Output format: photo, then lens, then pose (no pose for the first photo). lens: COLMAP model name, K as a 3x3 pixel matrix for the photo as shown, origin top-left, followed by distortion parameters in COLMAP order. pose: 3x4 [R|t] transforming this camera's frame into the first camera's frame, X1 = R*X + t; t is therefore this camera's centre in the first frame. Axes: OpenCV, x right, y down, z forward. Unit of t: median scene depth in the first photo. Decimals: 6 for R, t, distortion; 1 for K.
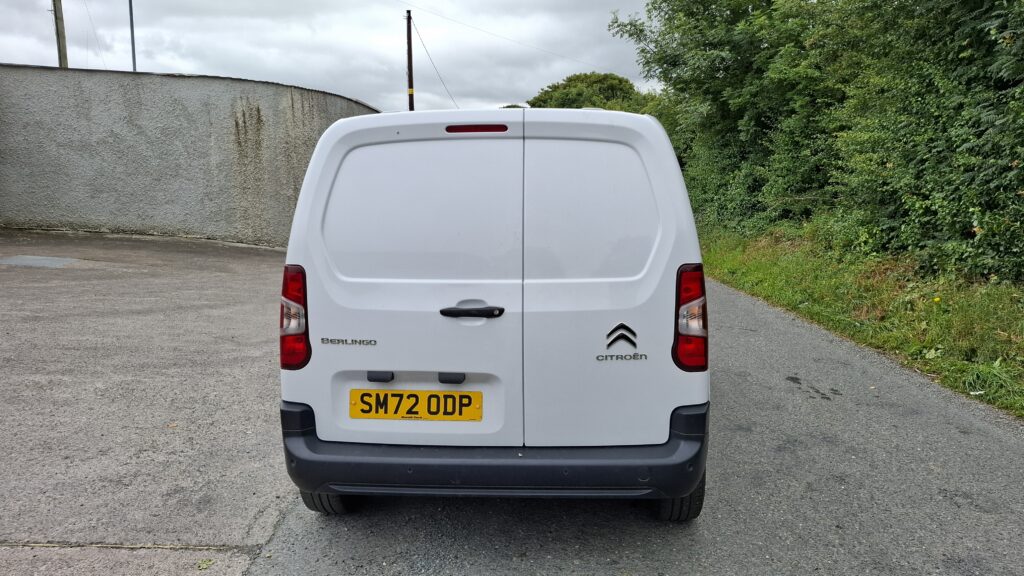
lens RADIAL K [[699.3, 0, 529.2], [0, 699.3, 274.9], [0, 0, 1]] dist [0.083946, -0.105981]
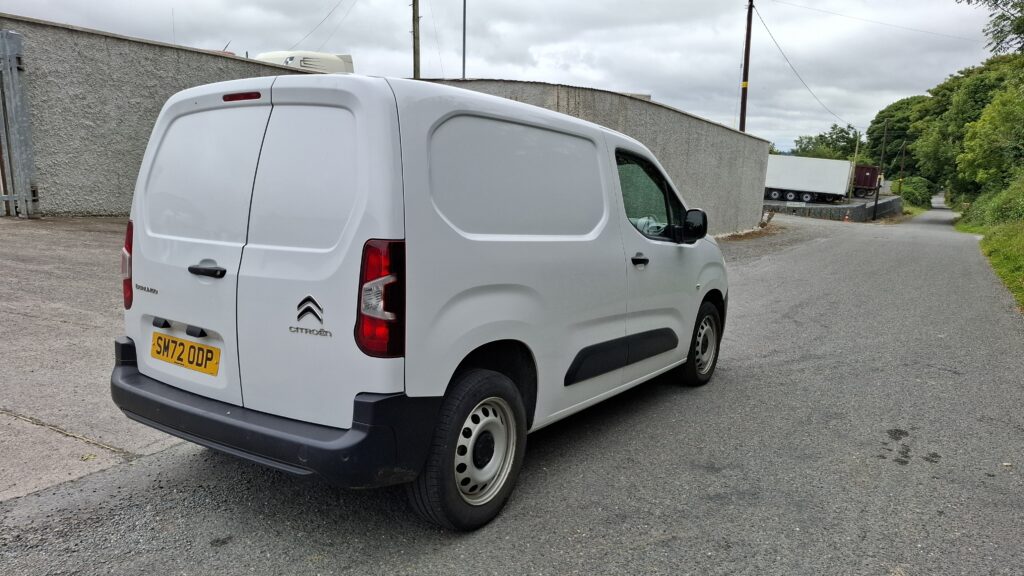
lens RADIAL K [[700.5, 0, 499.8], [0, 700.5, 290.0], [0, 0, 1]] dist [0.084866, -0.106073]
pose [[0.861672, 0.095362, -0.498425, 0.812247], [-0.085565, 0.995425, 0.042528, -0.001947], [0.500200, 0.006003, 0.865889, 0.289598]]
